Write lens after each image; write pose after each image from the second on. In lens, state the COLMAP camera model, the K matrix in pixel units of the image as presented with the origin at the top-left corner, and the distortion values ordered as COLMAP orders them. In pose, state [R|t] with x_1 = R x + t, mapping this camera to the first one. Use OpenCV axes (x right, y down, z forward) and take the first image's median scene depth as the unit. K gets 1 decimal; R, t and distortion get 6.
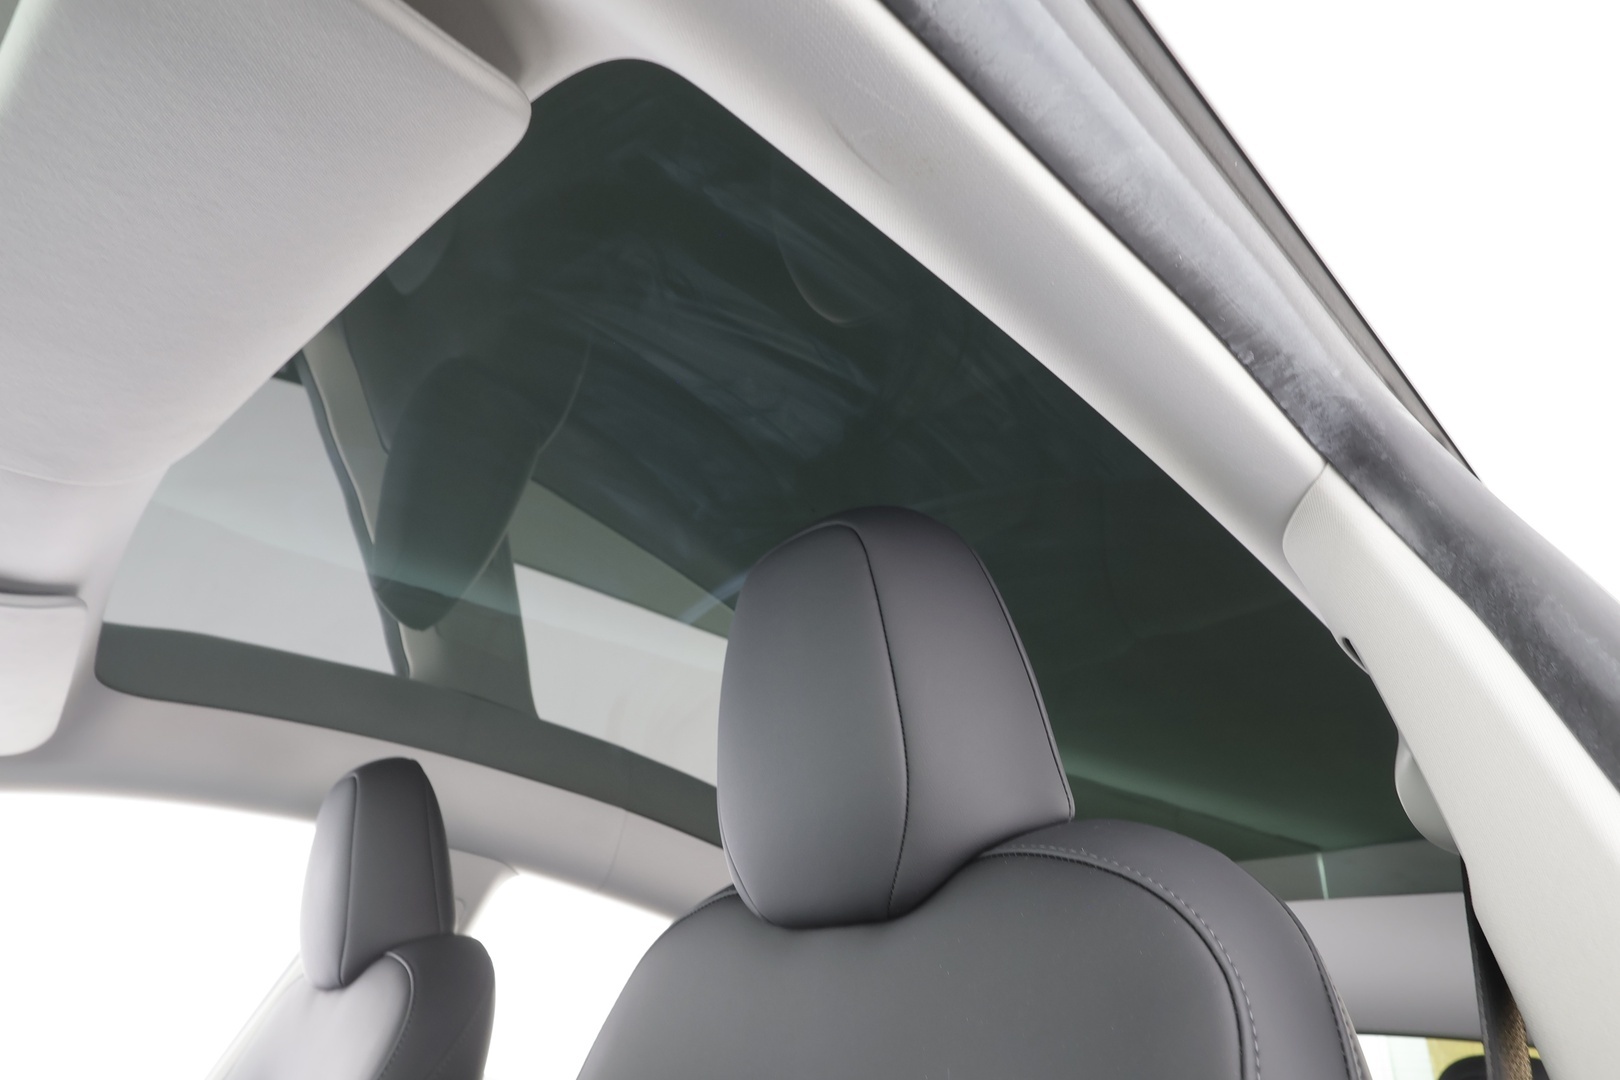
lens RADIAL K [[1087.4, 0, 810.0], [0, 1087.4, 540.0], [0, 0, 1]] dist [0.001541, -0.000378]
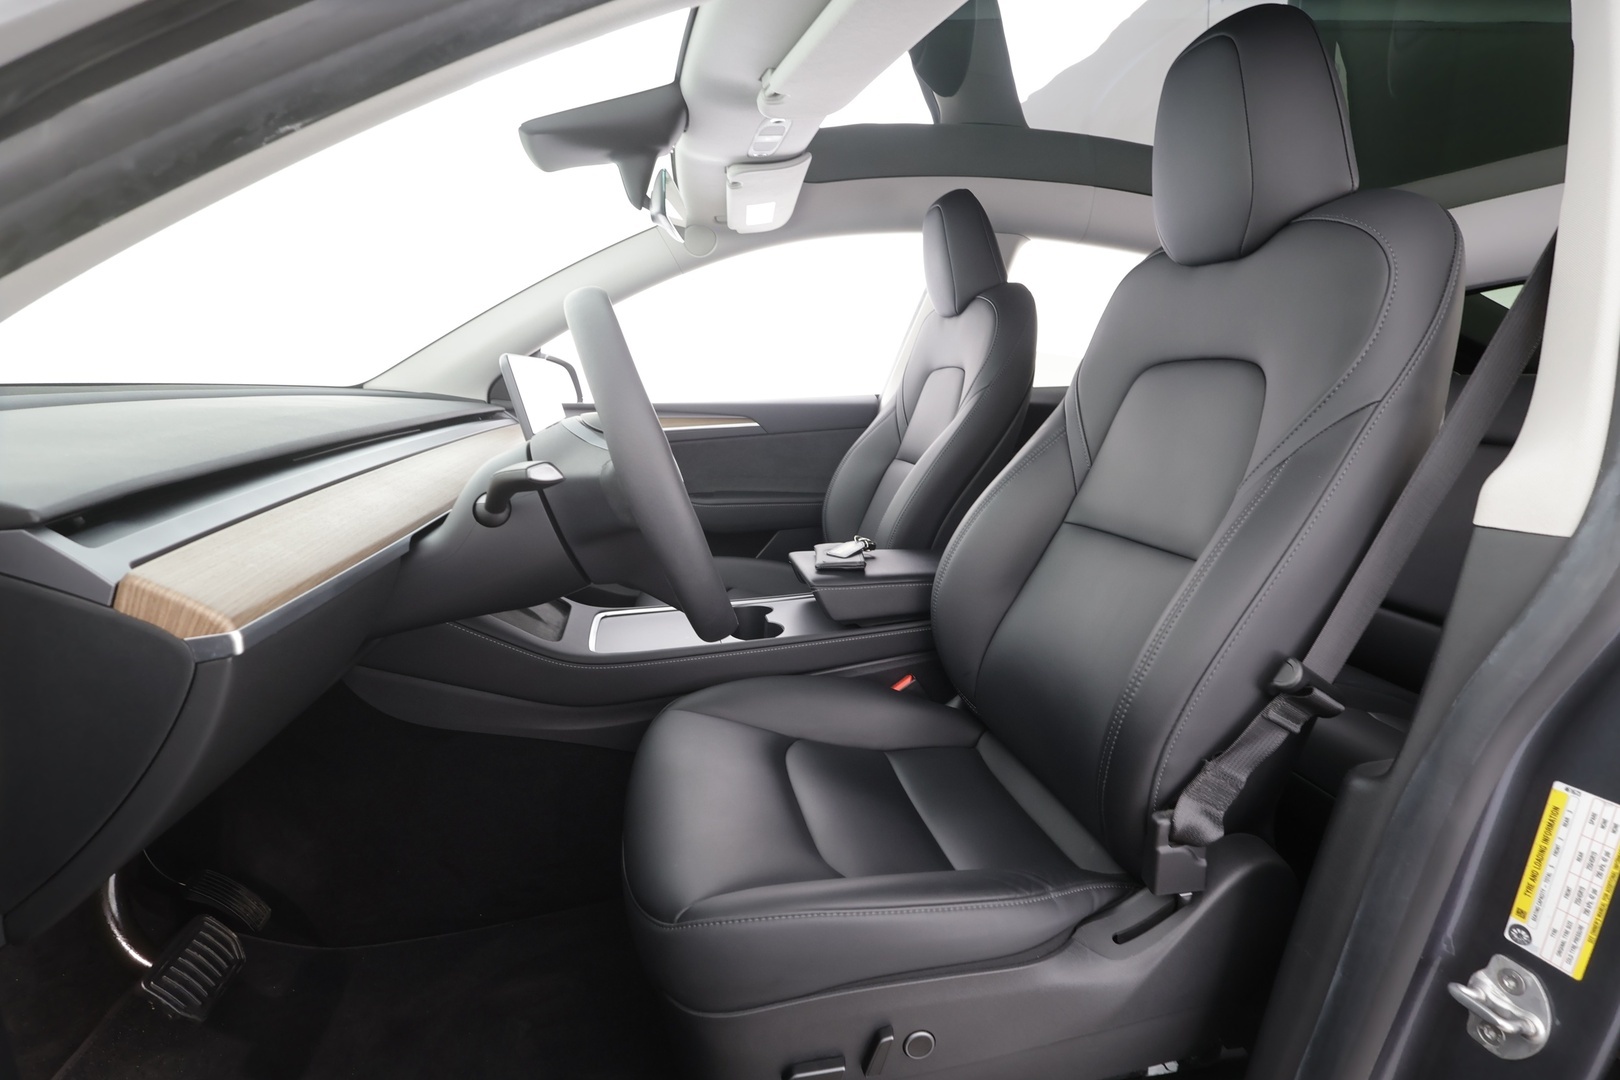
lens RADIAL K [[758.1, 0, 810.0], [0, 758.1, 540.0], [0, 0, 1]] dist [0.002985, 0.000364]
pose [[0.868653, 0.034443, -0.494222, 0.040173], [0.289703, 0.773928, 0.563123, -0.133451], [0.401888, -0.632336, 0.662297, -0.296922]]
